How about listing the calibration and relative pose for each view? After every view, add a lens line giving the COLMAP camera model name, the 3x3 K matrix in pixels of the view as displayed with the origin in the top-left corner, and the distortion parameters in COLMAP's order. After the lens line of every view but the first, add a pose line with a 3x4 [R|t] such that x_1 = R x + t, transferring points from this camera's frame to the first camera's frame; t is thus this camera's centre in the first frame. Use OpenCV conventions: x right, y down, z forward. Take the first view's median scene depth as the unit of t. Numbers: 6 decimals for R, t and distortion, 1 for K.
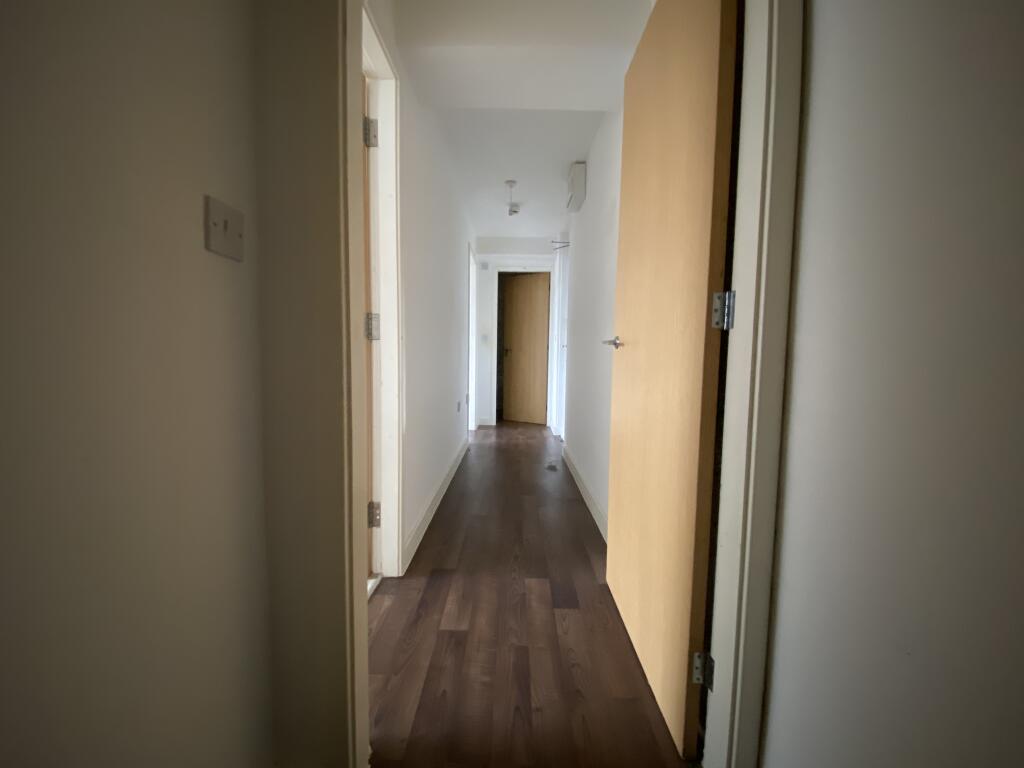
lens RADIAL K [[411.9, 0, 511.9], [0, 411.9, 382.4], [0, 0, 1]] dist [-0.001921, -0.000397]
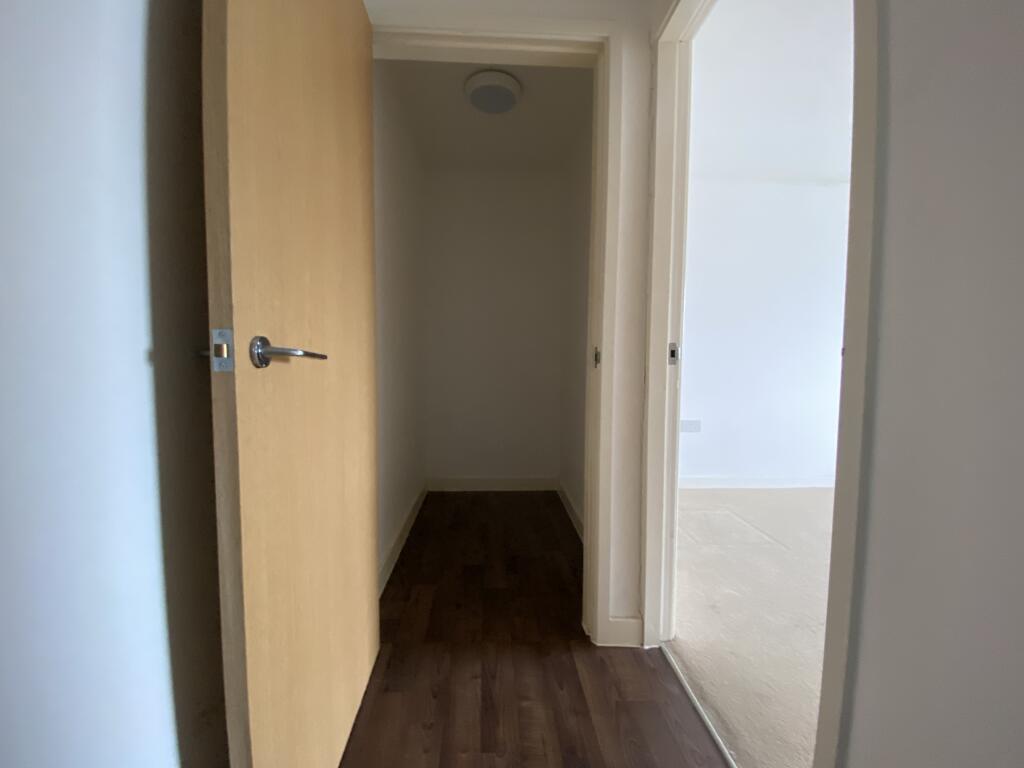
lens RADIAL K [[411.9, 0, 510.7], [0, 411.9, 383.5], [0, 0, 1]] dist [-0.001921, -0.000397]
pose [[-0.997408, -0.021686, -0.068604, 0.058699], [-0.030820, 0.990363, 0.135025, -0.174294], [0.065015, 0.136790, -0.988464, 1.909592]]
